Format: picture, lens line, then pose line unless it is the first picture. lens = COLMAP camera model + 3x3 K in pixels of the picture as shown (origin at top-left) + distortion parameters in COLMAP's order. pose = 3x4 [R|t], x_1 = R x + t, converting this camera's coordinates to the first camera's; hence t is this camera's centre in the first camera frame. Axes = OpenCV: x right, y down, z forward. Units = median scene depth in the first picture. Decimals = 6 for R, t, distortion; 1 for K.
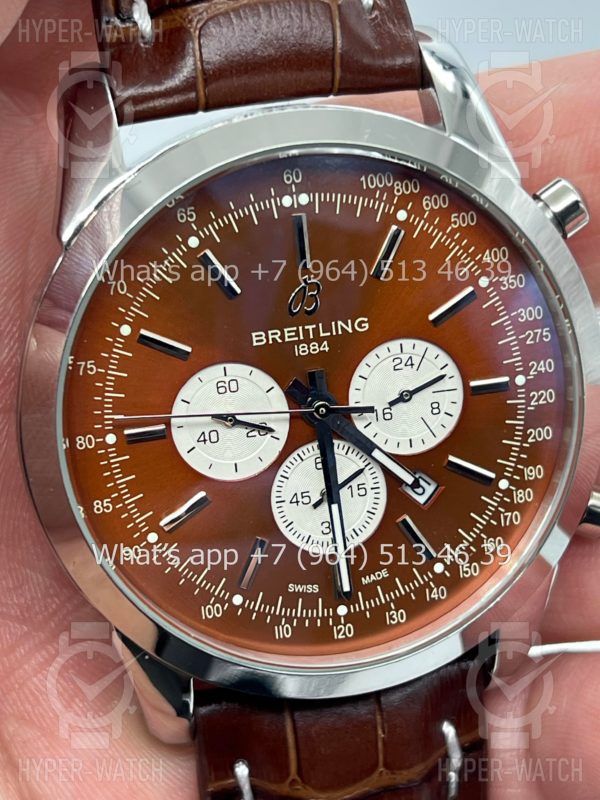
lens RADIAL K [[1927.5, 0, 301.5], [0, 1927.5, 403.4], [0, 0, 1]] dist [0.265206, 0.000000]
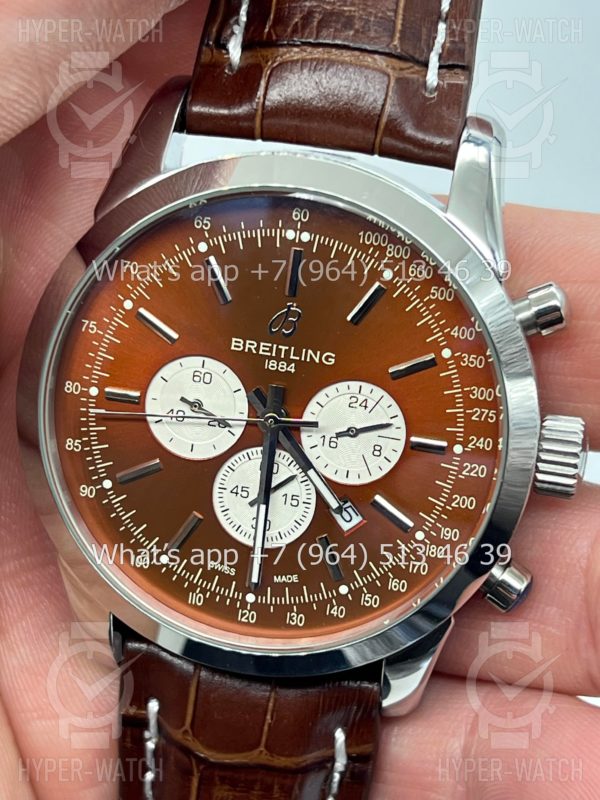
lens RADIAL K [[1927.5, 0, 296.5], [0, 1927.5, 397.5], [0, 0, 1]] dist [0.265206, 0.000000]
pose [[0.915939, 0.288500, -0.278969, 0.329947], [-0.286461, 0.956839, 0.048989, -0.068199], [0.281062, 0.035043, 0.959050, -0.075945]]
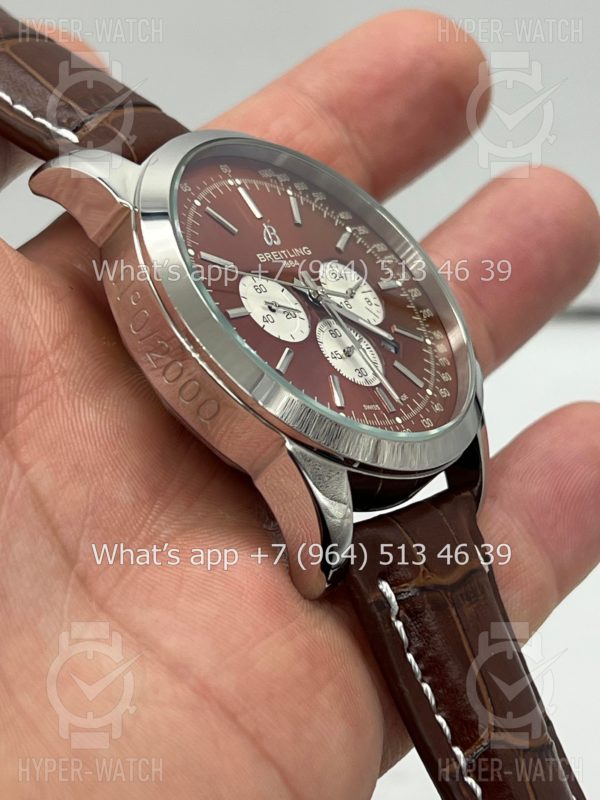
lens RADIAL K [[1927.5, 0, 298.7], [0, 1927.5, 400.2], [0, 0, 1]] dist [0.265206, 0.000000]
pose [[0.750836, -0.162959, 0.640070, -0.893953], [0.533700, 0.720607, -0.442595, 0.659012], [-0.389114, 0.673921, 0.628029, 0.182589]]
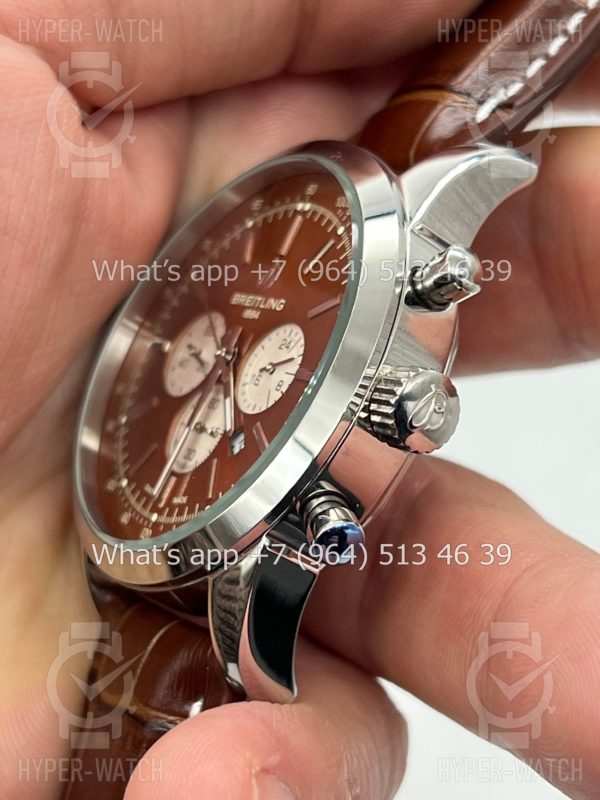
lens RADIAL K [[1927.5, 0, 300.9], [0, 1927.5, 398.7], [0, 0, 1]] dist [0.265206, 0.000000]
pose [[0.340319, 0.130150, -0.931259, 1.139814], [-0.595793, 0.796049, -0.106472, 0.123067], [0.727471, 0.591073, 0.348453, 0.624966]]
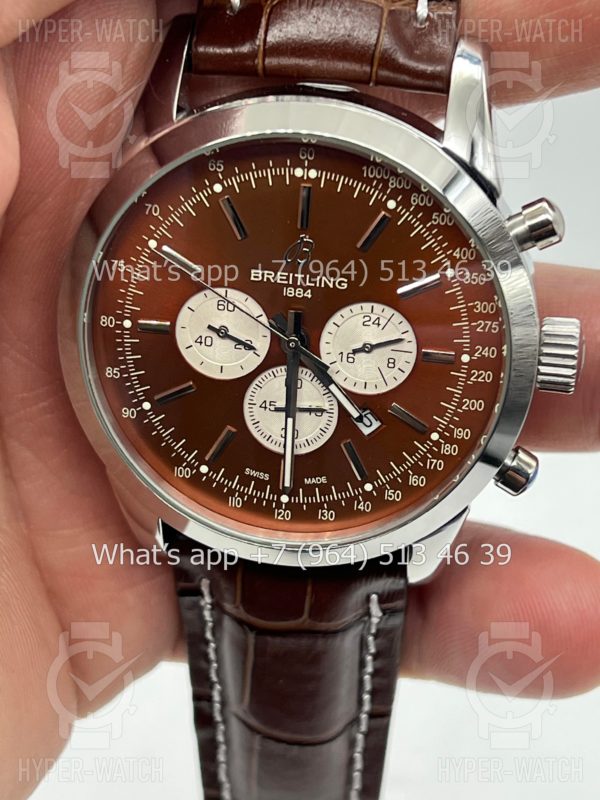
lens RADIAL K [[1927.5, 0, 298.1], [0, 1927.5, 401.6], [0, 0, 1]] dist [0.265206, 0.000000]
pose [[0.935206, 0.265103, -0.234756, 0.307473], [-0.219925, 0.954438, 0.201695, -0.206987], [0.277530, -0.136998, 0.950899, -0.168956]]
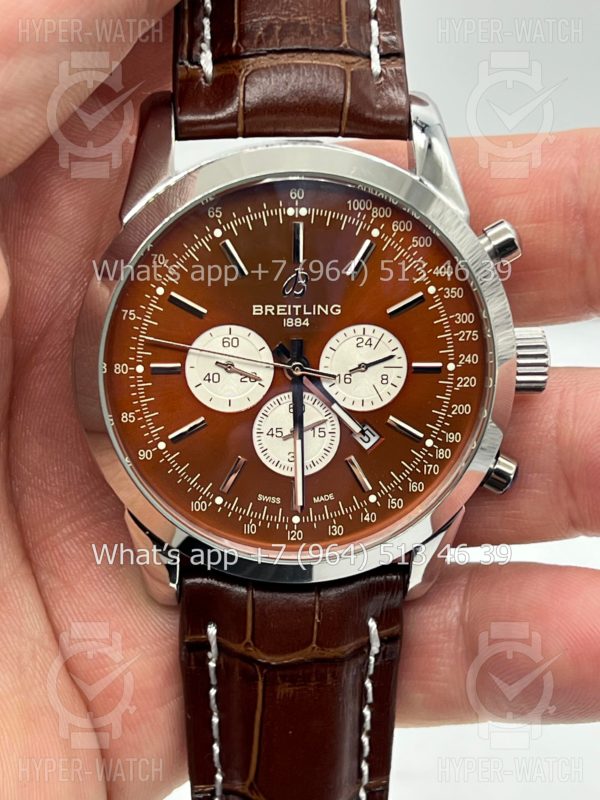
lens RADIAL K [[1927.5, 0, 304.2], [0, 1927.5, 403.1], [0, 0, 1]] dist [0.265206, 0.000000]
pose [[0.987392, 0.133317, -0.085341, 0.131677], [-0.132805, 0.991073, 0.011681, 0.010770], [0.086136, -0.000200, 0.996283, -0.336260]]
